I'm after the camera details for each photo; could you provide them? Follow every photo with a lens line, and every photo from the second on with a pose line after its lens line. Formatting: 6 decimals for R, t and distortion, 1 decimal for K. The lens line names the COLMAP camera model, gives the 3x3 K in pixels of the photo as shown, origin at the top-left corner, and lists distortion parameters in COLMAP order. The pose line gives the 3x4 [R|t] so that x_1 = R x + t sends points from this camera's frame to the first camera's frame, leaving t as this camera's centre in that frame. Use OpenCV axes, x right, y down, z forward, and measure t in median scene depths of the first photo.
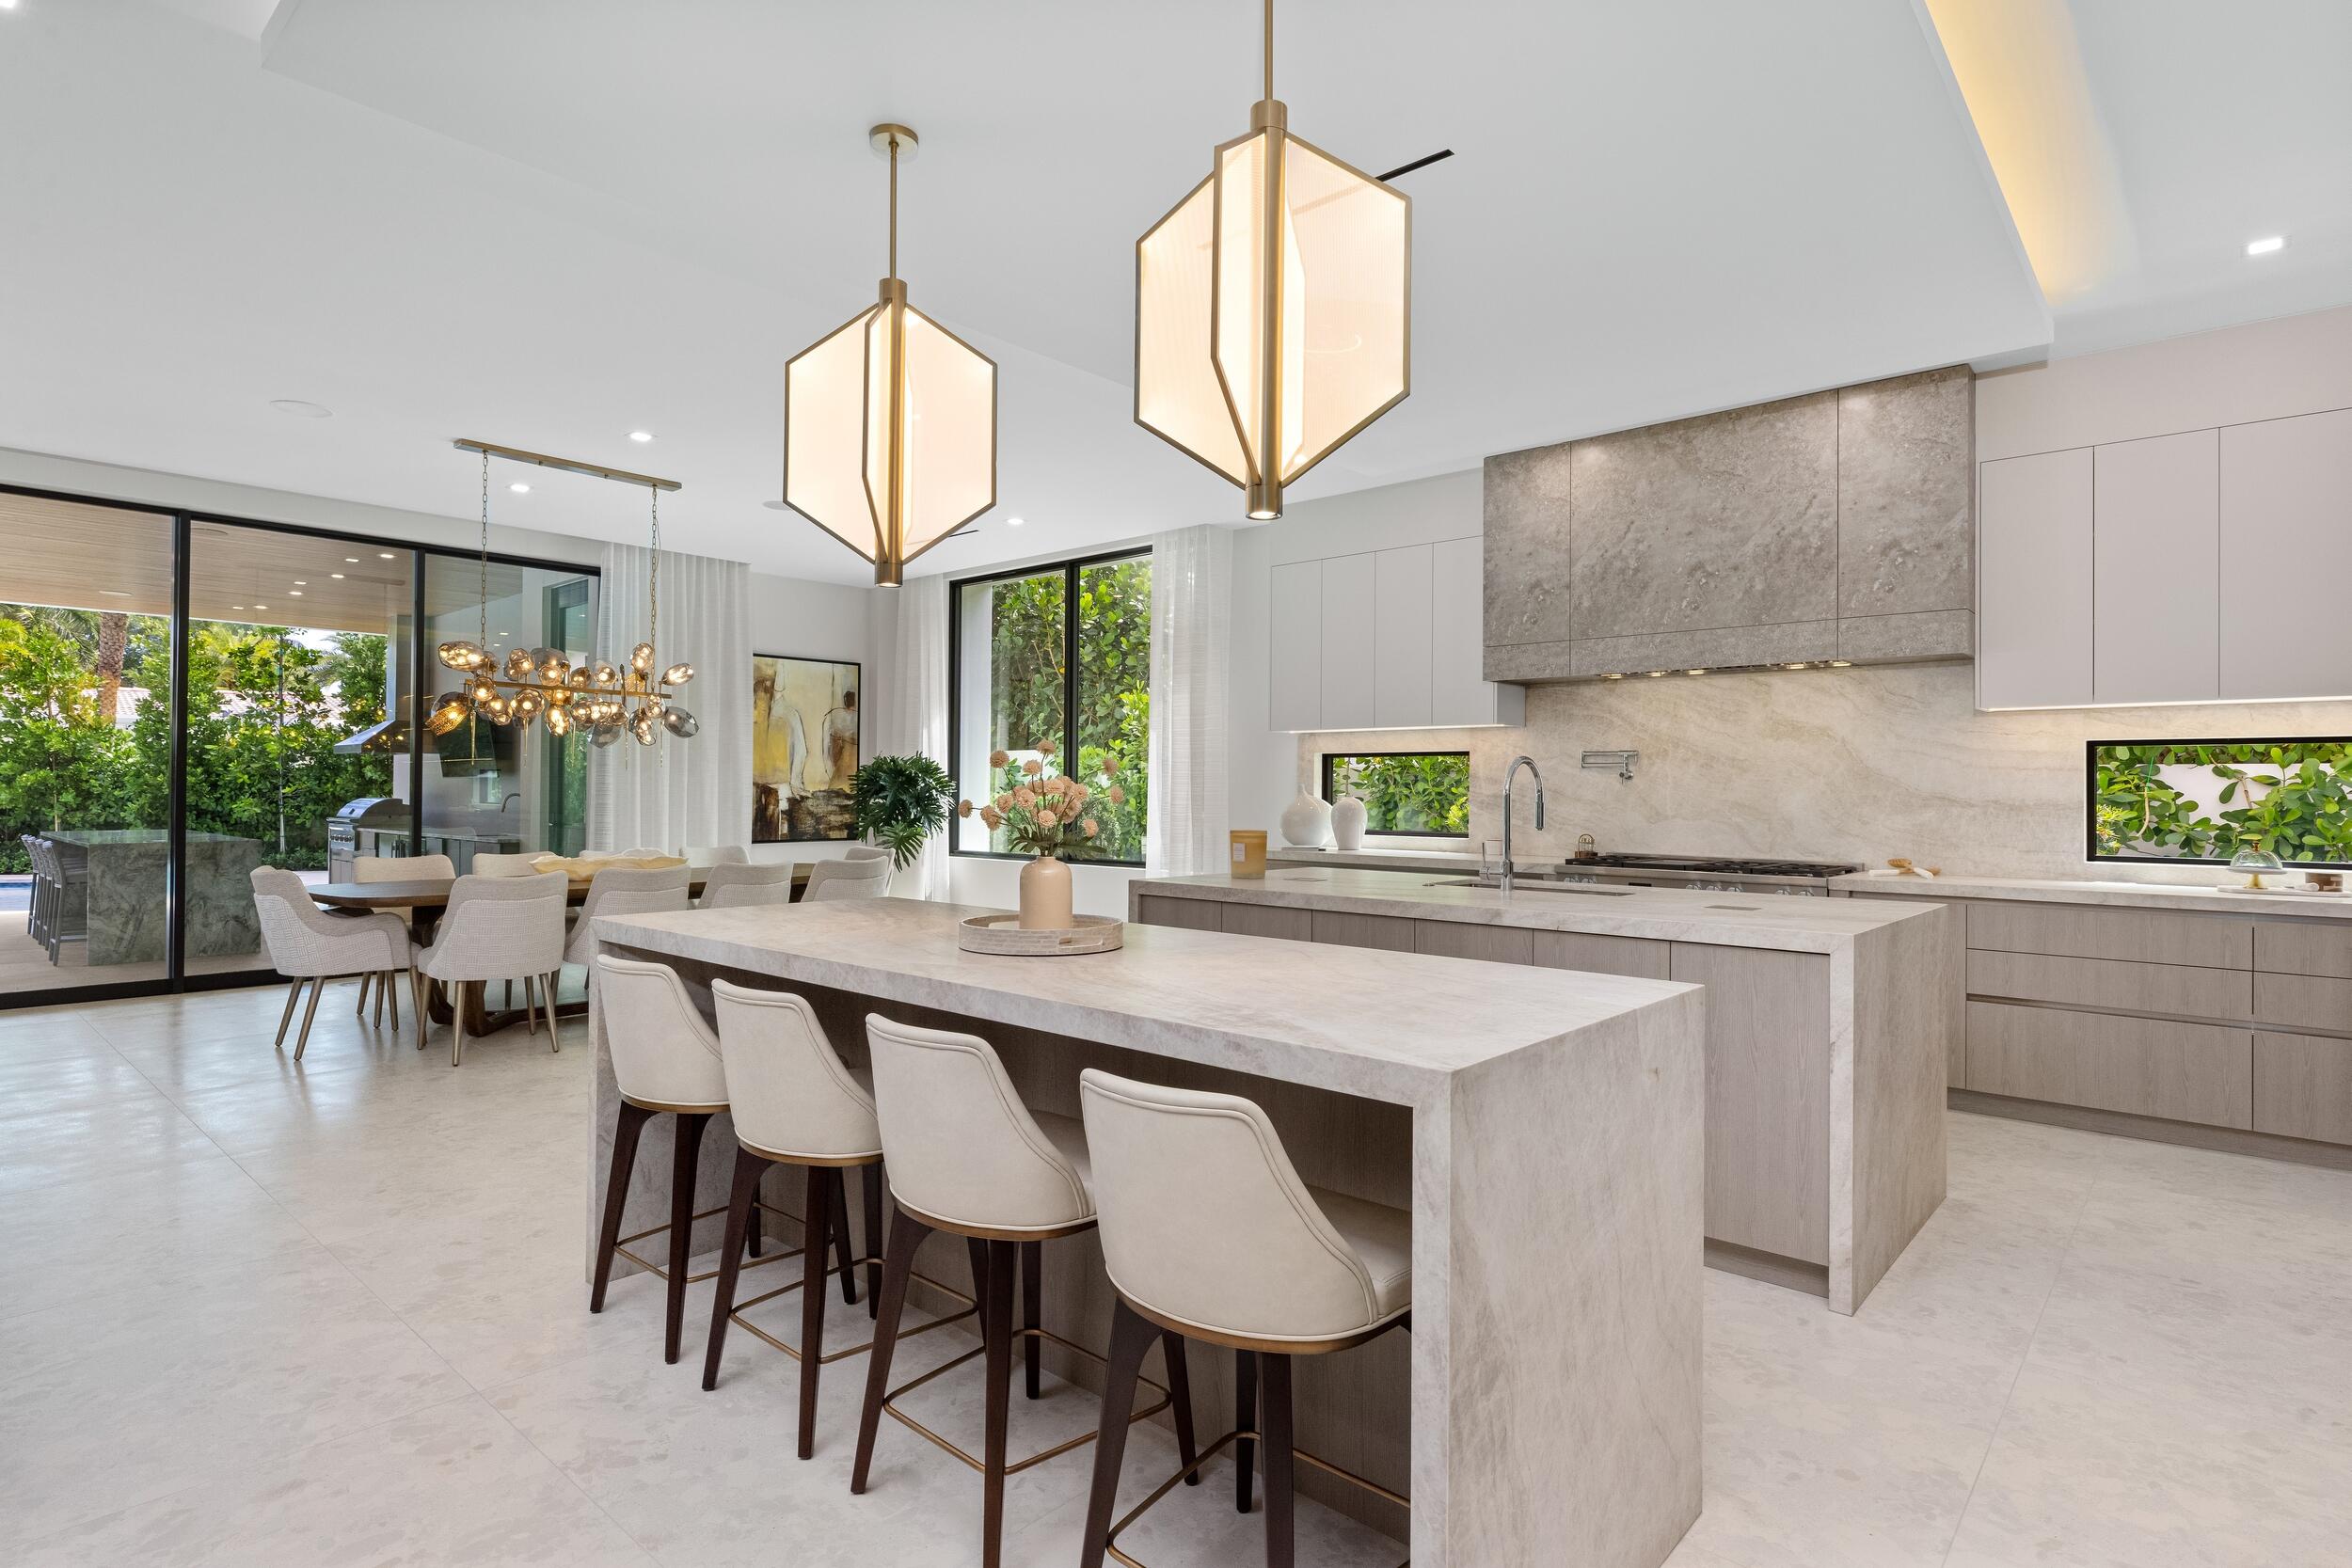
lens RADIAL K [[1193.8, 0, 1177.6], [0, 1193.8, 803.7], [0, 0, 1]] dist [0.000016, 0.000286]
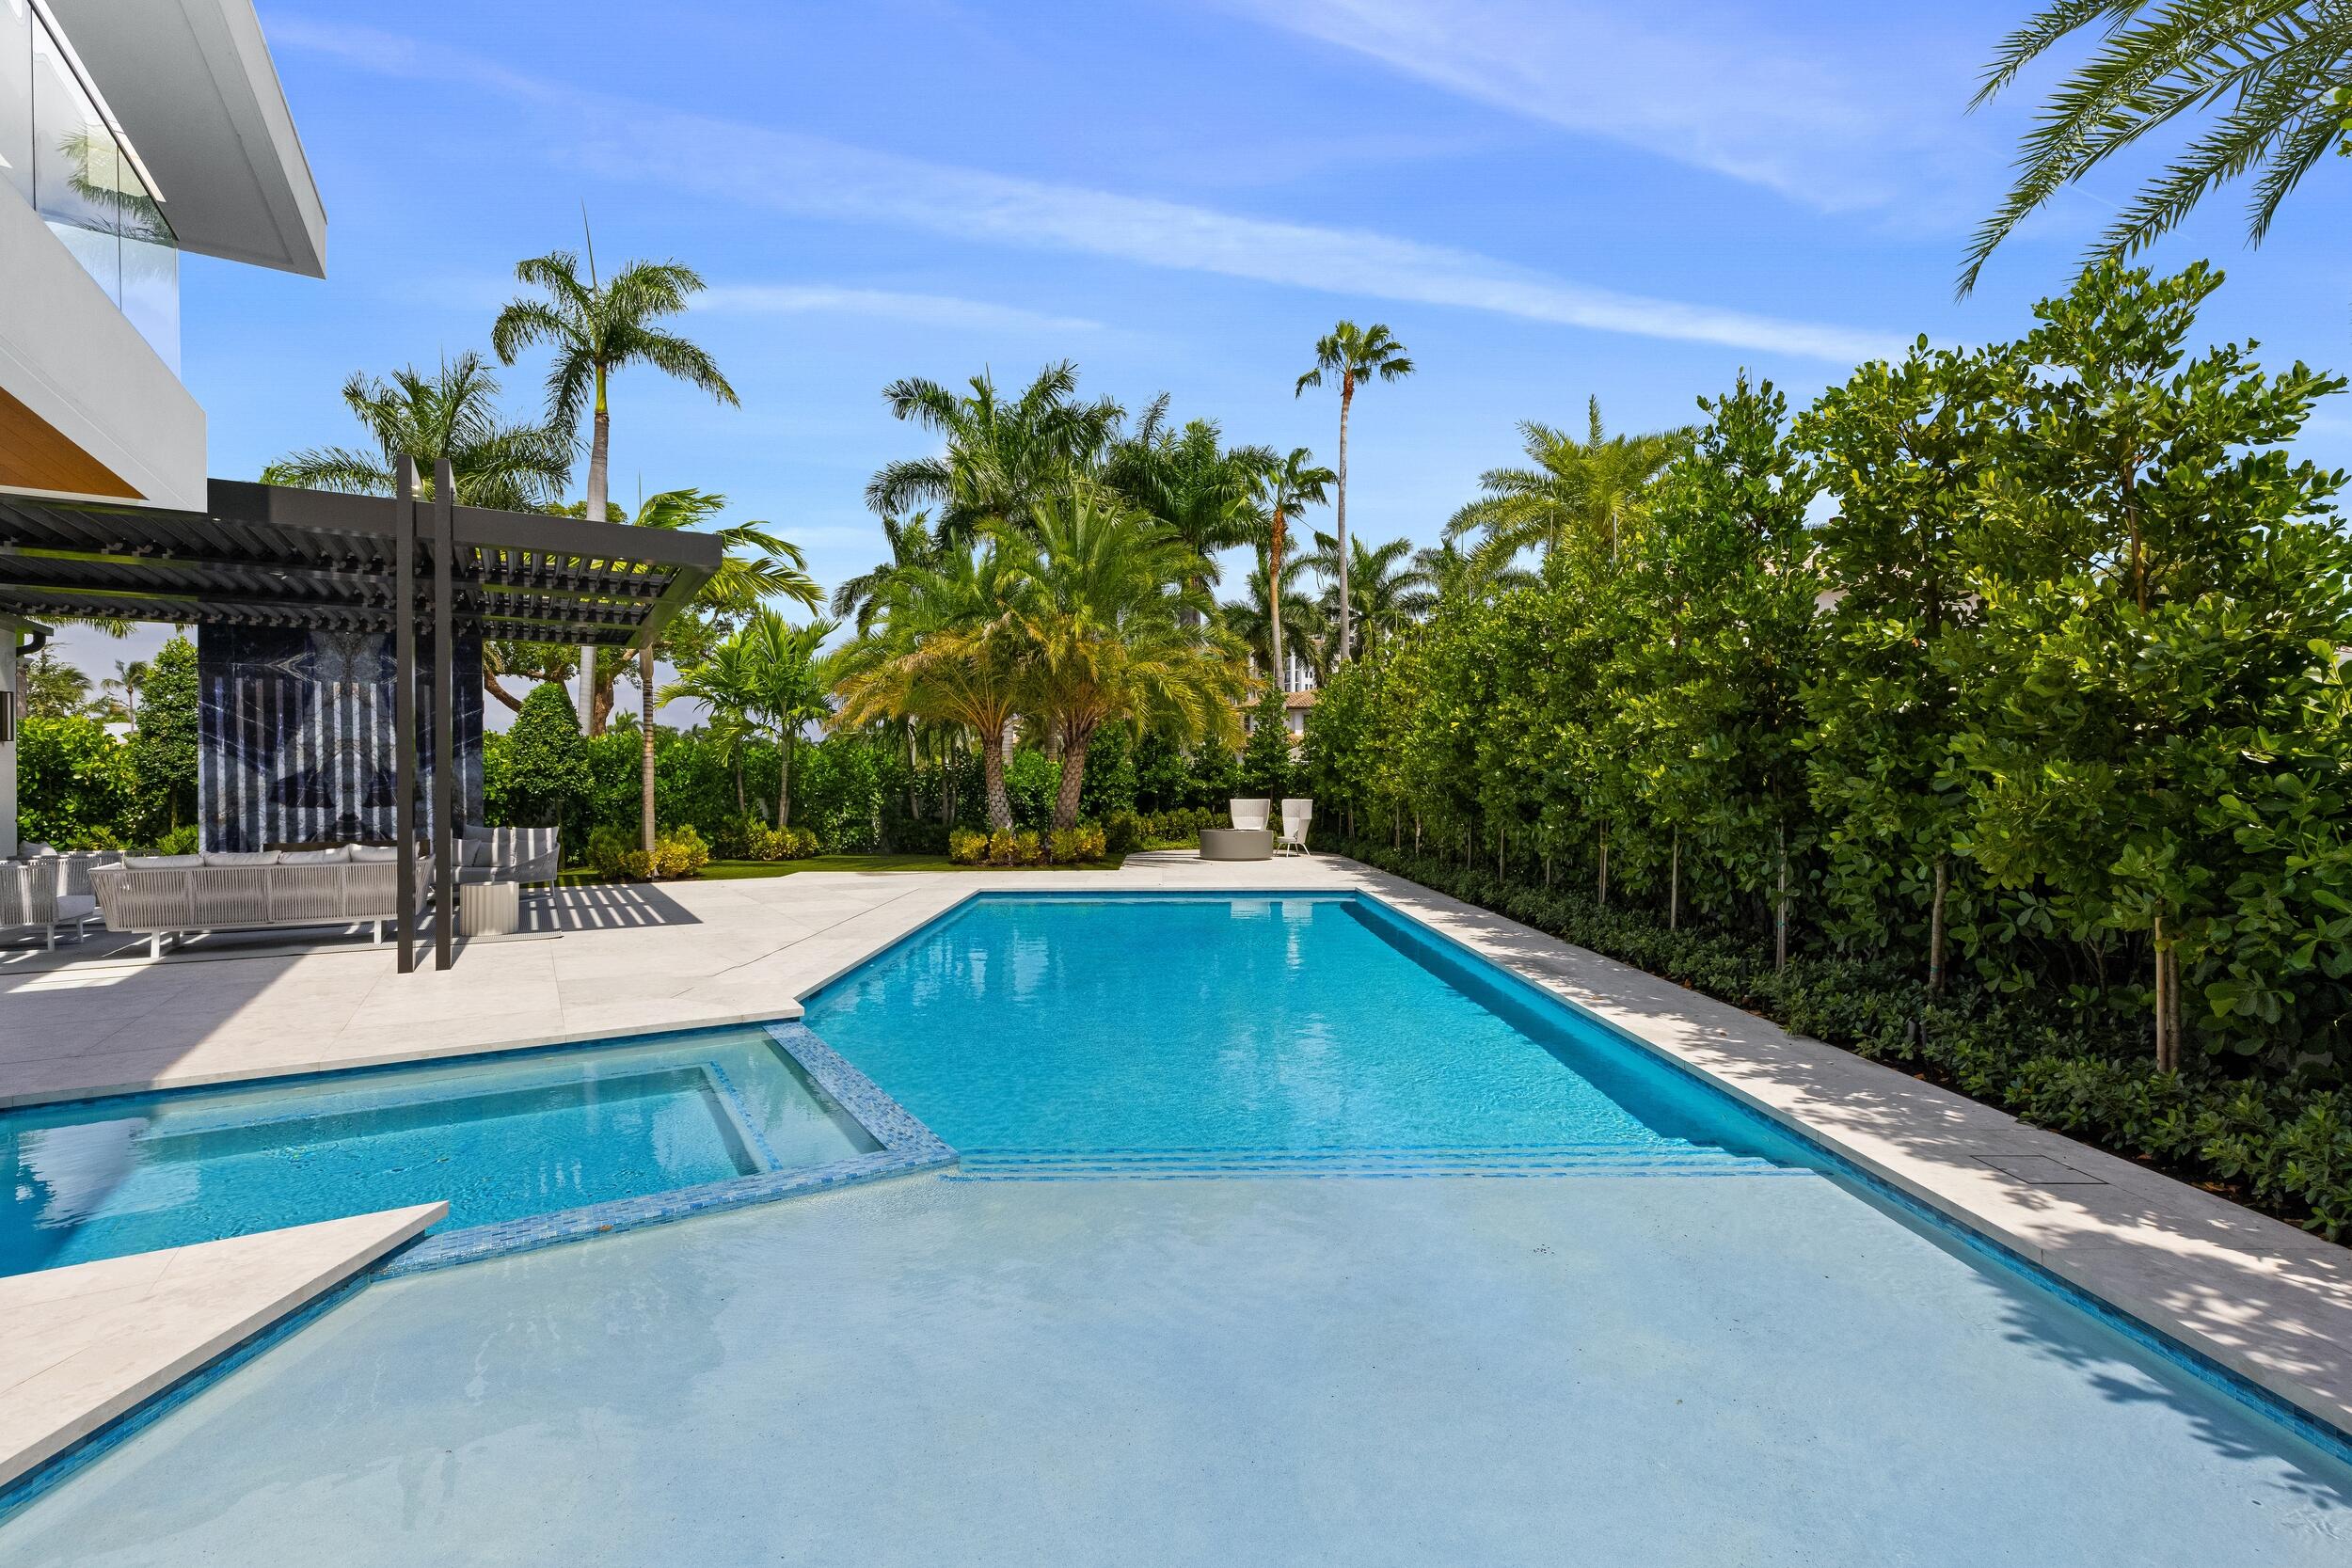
lens RADIAL K [[1070.1, 0, 1175.8], [0, 1070.1, 783.5], [0, 0, 1]] dist [0.004410, -0.001150]
pose [[-0.286236, -0.004061, -0.958151, -1.222283], [-0.010900, 0.999940, -0.000981, -0.038278], [0.958097, 0.010163, -0.286263, 1.639214]]
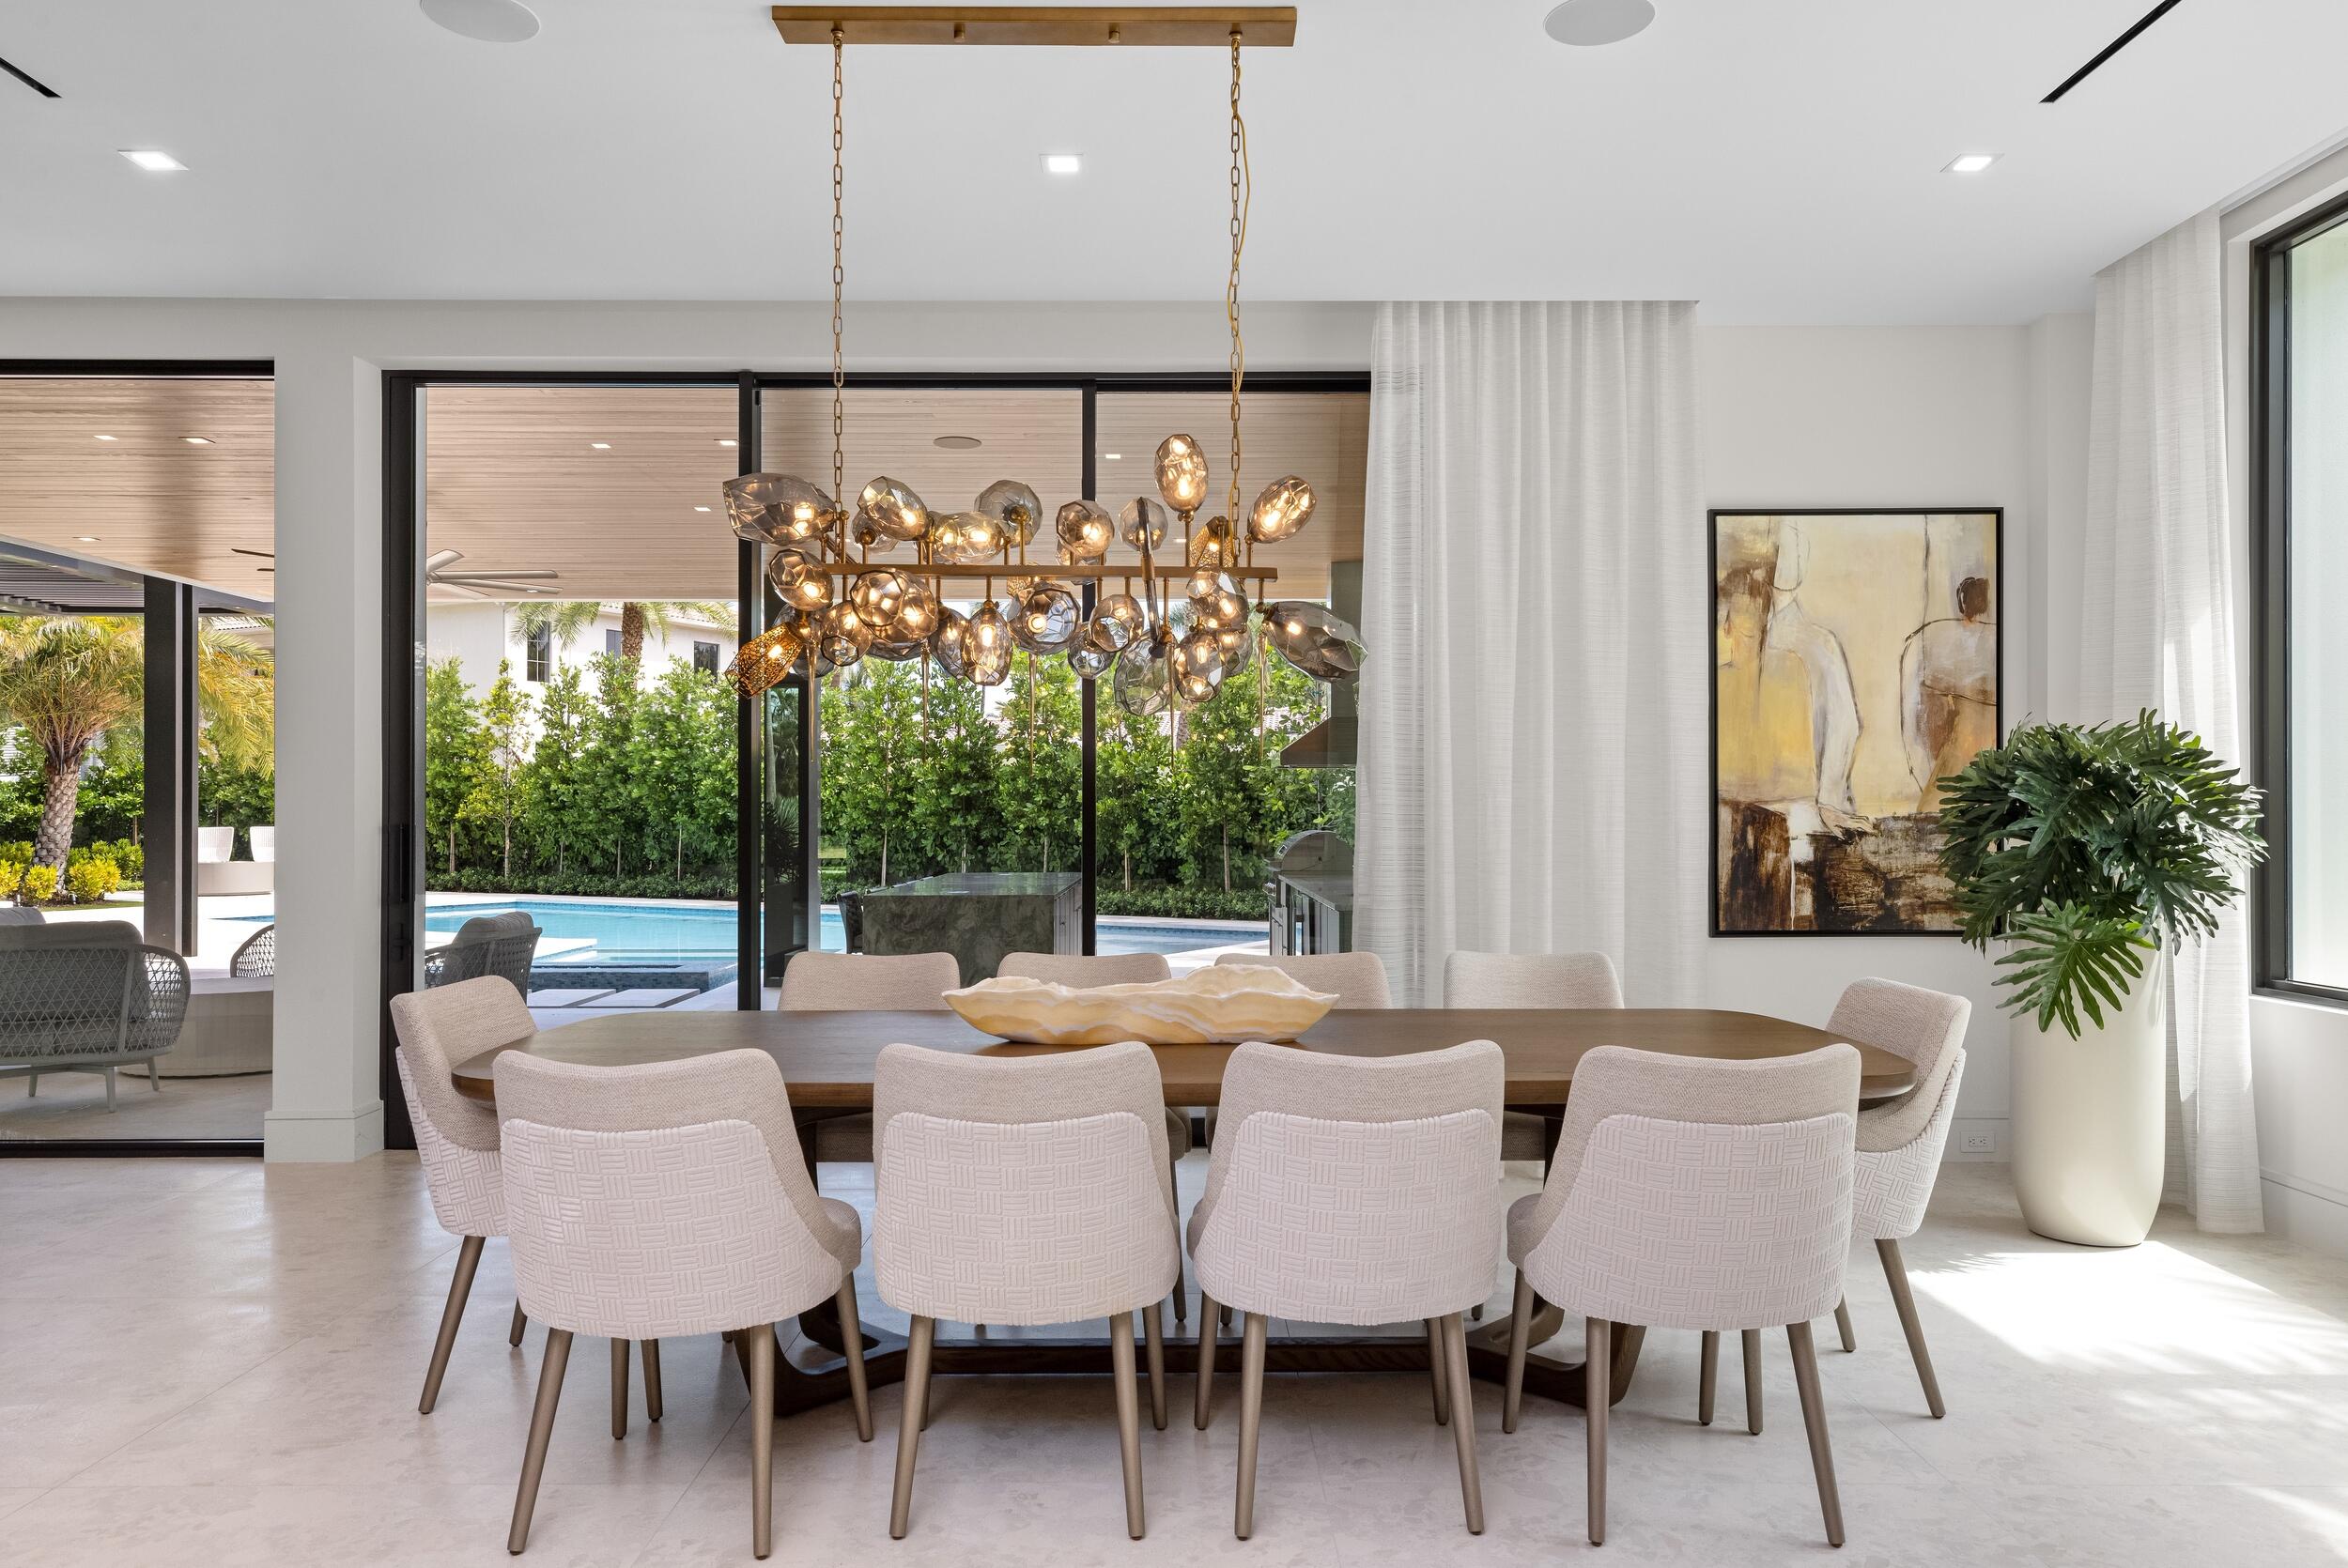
lens RADIAL K [[1603.6, 0, 1176.7], [0, 1603.6, 790.2], [0, 0, 1]] dist [0.019356, -0.001471]
pose [[0.667407, -0.016904, -0.744501, -0.045840], [-0.004572, 0.999630, -0.026795, -0.004240], [0.744679, 0.021287, 0.667083, 0.443970]]
